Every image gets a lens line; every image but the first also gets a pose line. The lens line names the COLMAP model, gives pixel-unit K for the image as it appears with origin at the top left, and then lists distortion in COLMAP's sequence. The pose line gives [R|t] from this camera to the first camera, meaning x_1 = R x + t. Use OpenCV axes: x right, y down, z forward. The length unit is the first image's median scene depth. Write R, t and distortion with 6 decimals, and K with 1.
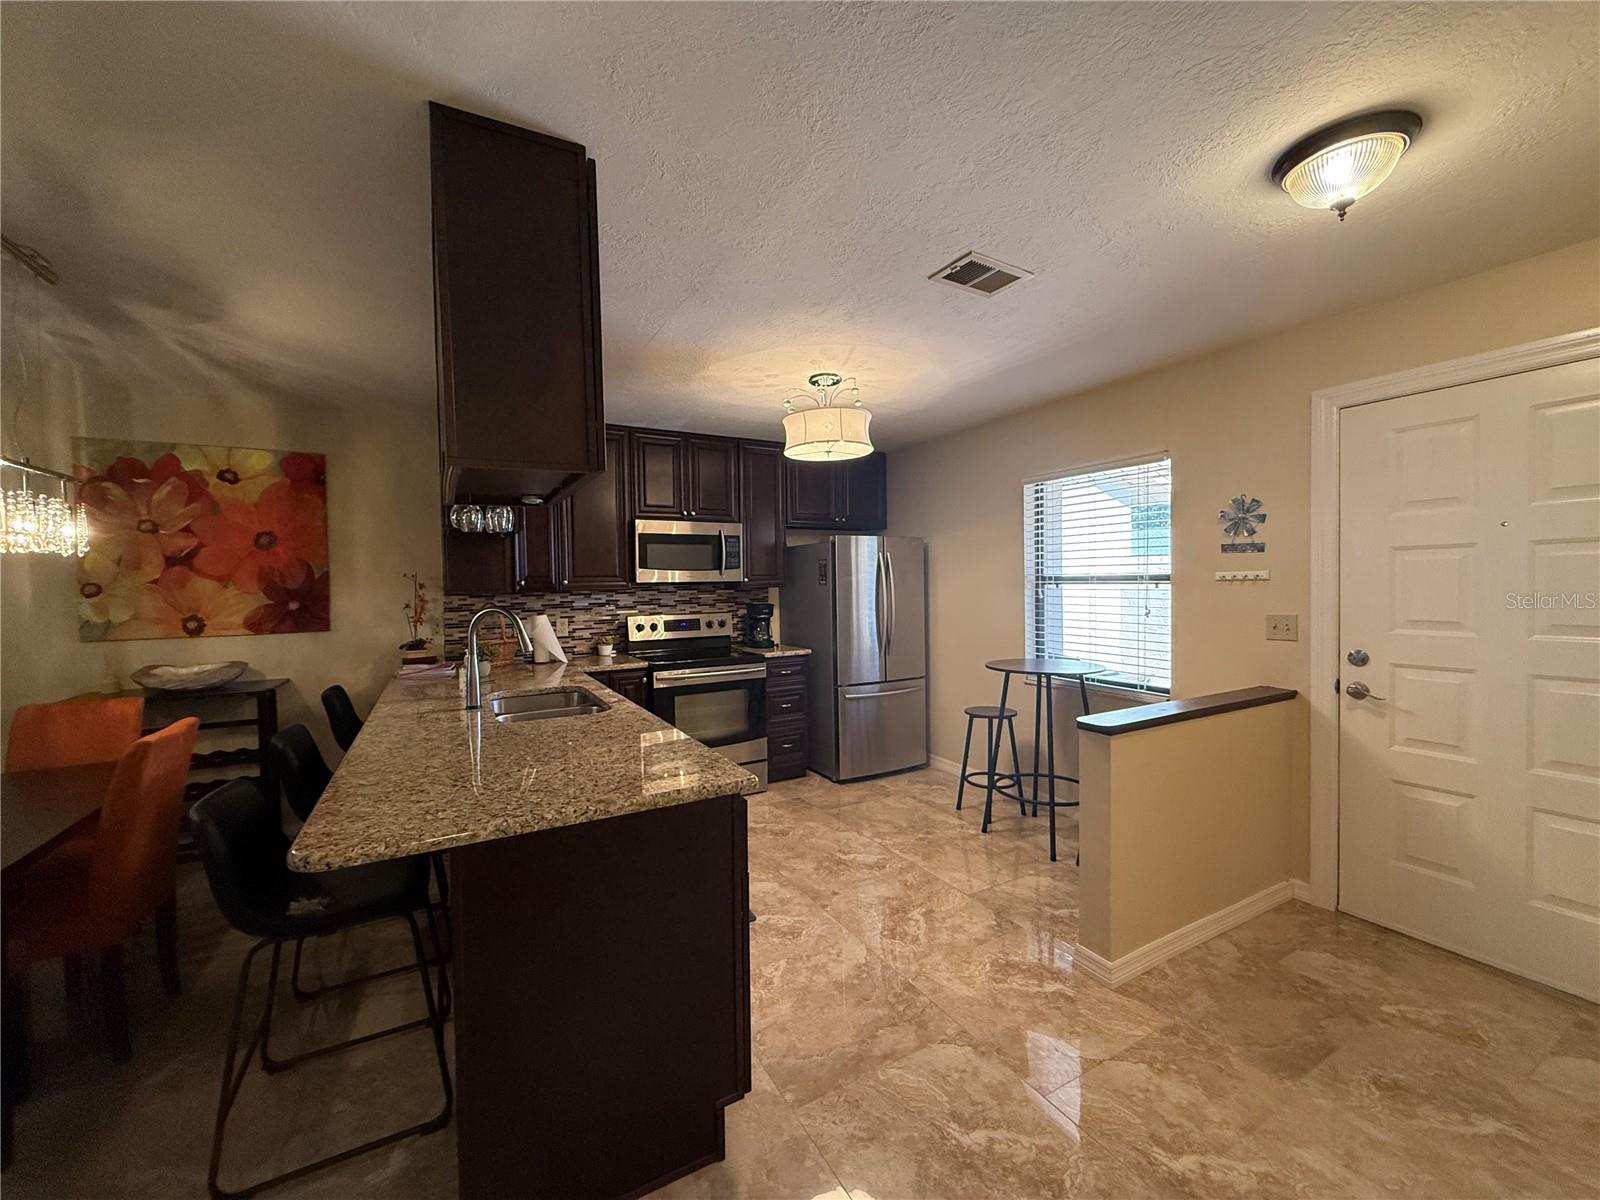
lens RADIAL K [[643.5, 0, 800.0], [0, 643.5, 600.0], [0, 0, 1]] dist [0.000670, 0.003823]
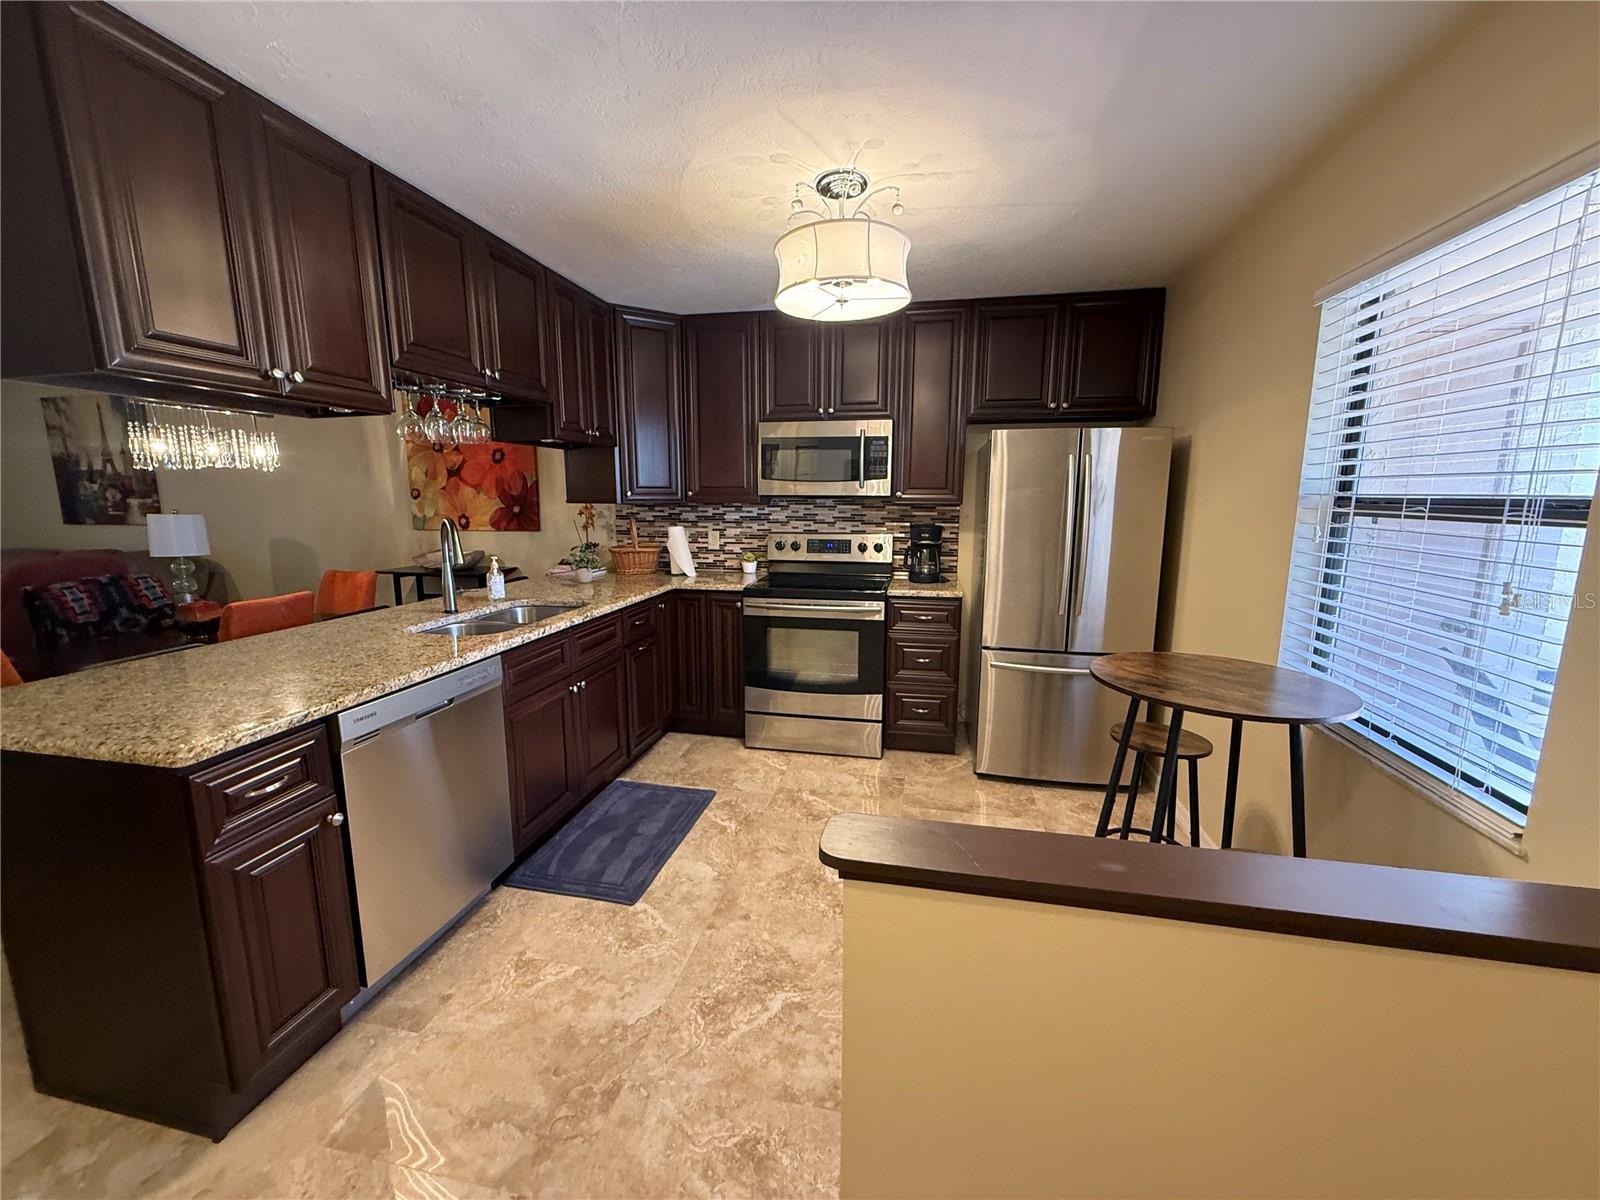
lens RADIAL K [[643.5, 0, 800.0], [0, 643.5, 600.0], [0, 0, 1]] dist [0.000670, 0.003823]
pose [[0.752569, 0.123864, -0.646759, 0.388250], [-0.032139, 0.987889, 0.151799, -0.020934], [0.657728, -0.093453, 0.747435, 0.363330]]
